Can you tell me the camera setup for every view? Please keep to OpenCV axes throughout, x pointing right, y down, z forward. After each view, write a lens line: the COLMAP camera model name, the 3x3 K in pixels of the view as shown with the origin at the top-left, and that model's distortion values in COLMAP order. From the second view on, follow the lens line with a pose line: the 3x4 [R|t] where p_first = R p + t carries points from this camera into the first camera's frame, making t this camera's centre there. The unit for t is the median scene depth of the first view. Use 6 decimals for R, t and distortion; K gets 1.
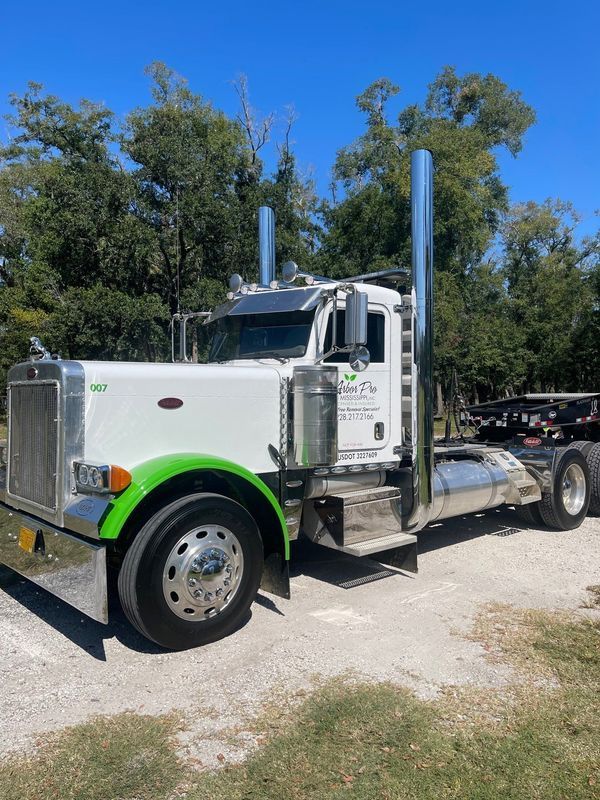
lens RADIAL K [[610.7, 0, 299.0], [0, 610.7, 400.0], [0, 0, 1]] dist [0.035110, -0.021925]
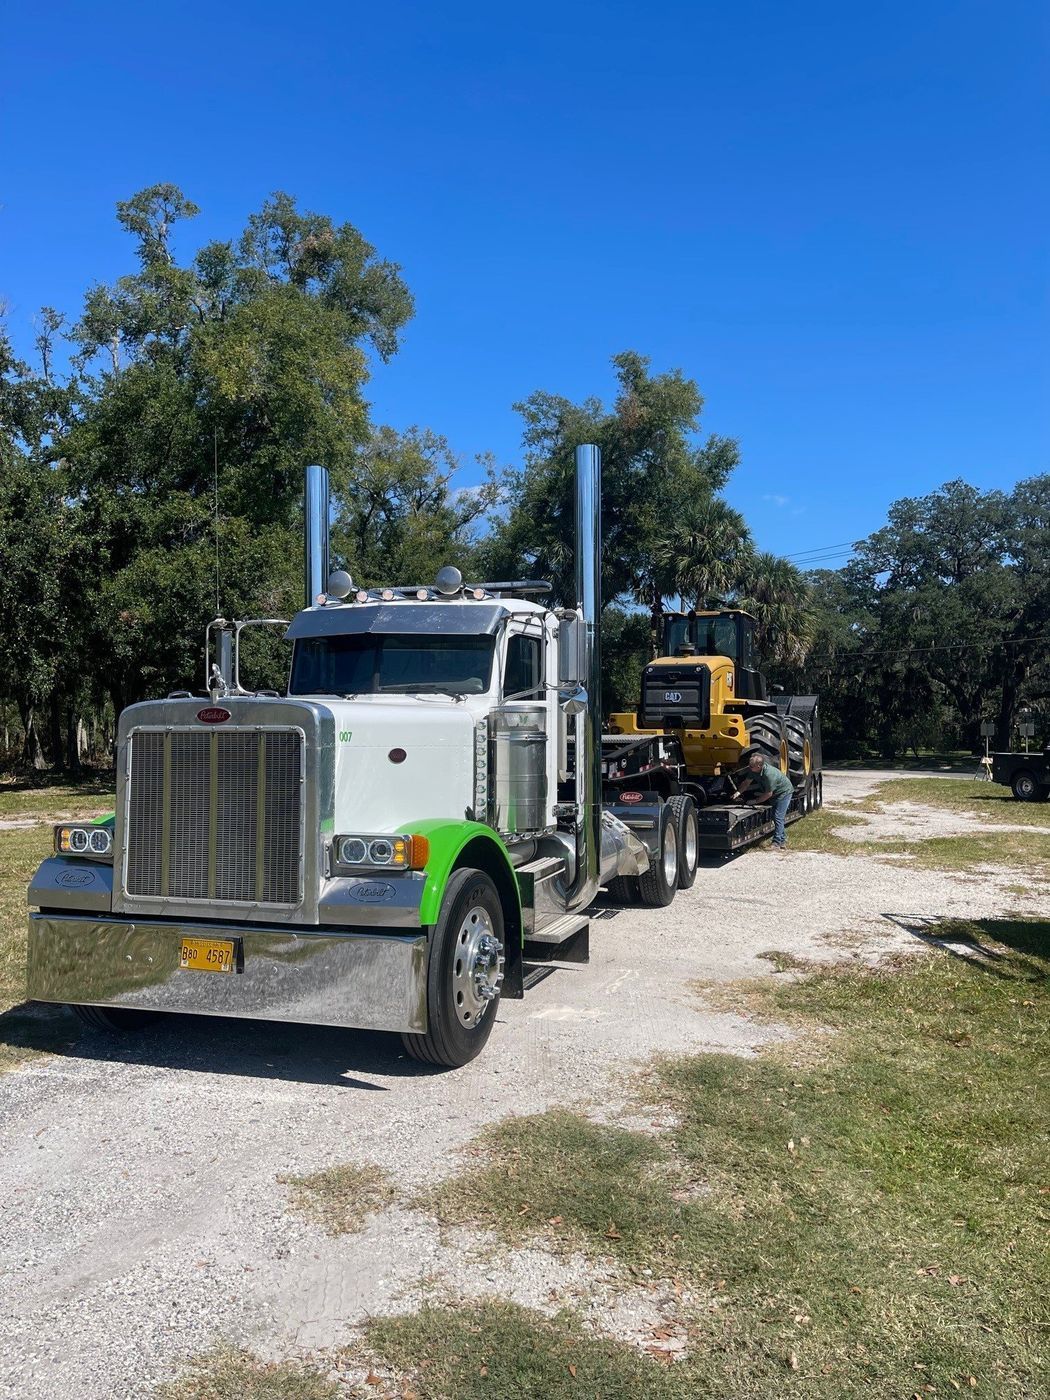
lens RADIAL K [[1068.7, 0, 528.2], [0, 1068.7, 699.5], [0, 0, 1]] dist [0.035110, -0.021925]
pose [[0.864992, 0.014237, 0.501583, -0.570783], [0.005246, 0.999286, -0.037411, -0.010519], [-0.501757, 0.034991, 0.864300, -0.183490]]
